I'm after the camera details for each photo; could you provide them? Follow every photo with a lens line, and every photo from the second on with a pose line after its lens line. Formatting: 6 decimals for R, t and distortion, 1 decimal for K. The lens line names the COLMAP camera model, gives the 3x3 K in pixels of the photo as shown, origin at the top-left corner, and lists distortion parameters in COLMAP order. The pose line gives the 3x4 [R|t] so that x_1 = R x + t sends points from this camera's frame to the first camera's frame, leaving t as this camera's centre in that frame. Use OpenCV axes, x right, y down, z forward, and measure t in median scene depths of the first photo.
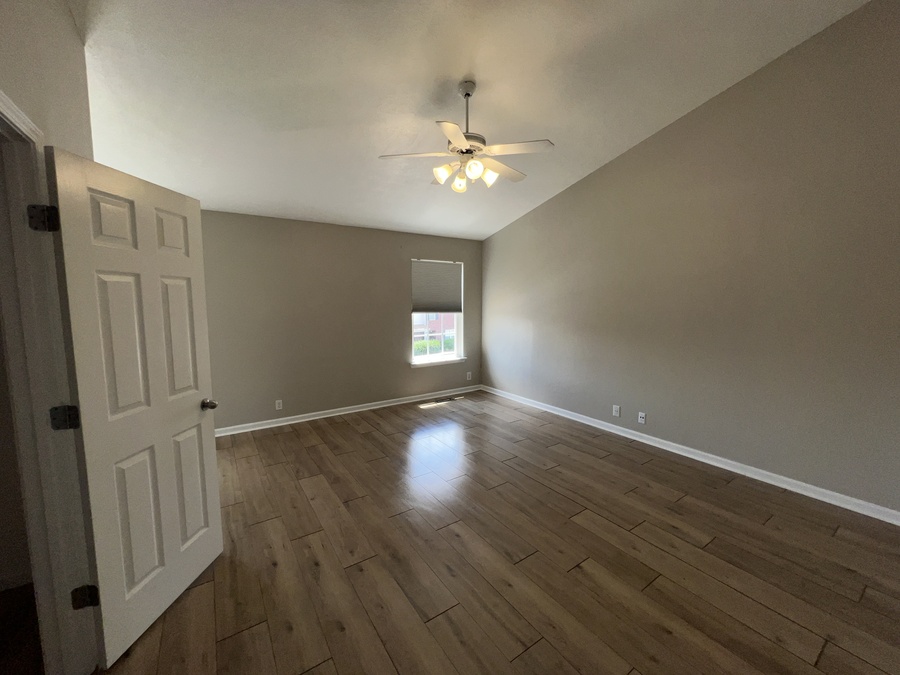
lens RADIAL K [[363.1, 0, 446.5], [0, 363.1, 333.5], [0, 0, 1]] dist [-0.000726, 0.000008]
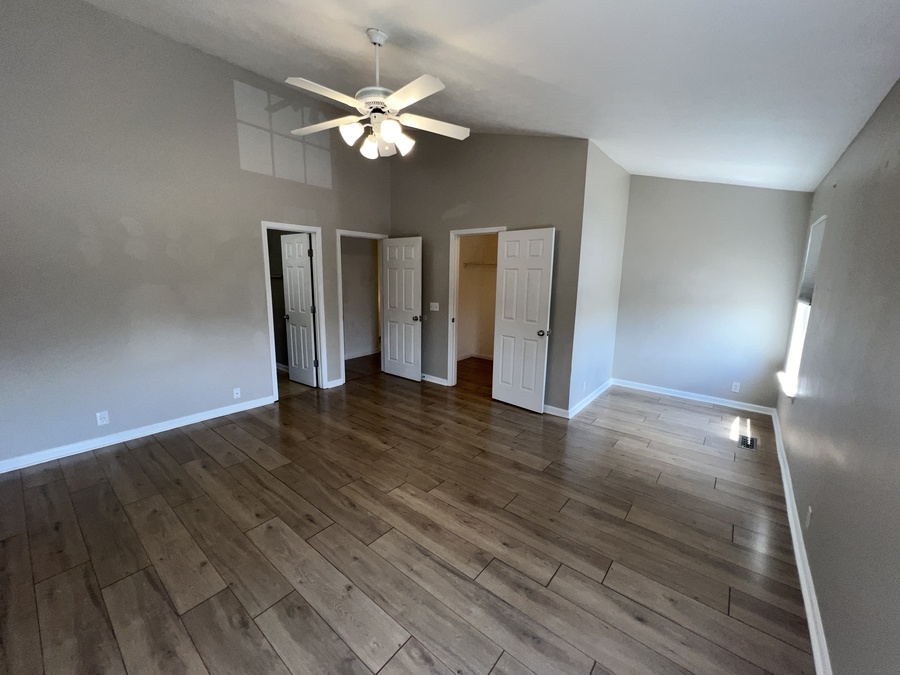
lens RADIAL K [[363.1, 0, 446.5], [0, 363.1, 333.5], [0, 0, 1]] dist [-0.000726, 0.000008]
pose [[-0.957317, 0.033232, -0.287124, 0.155594], [-0.041071, 0.967650, 0.248931, -0.186393], [0.286108, 0.250098, -0.924983, 1.817193]]
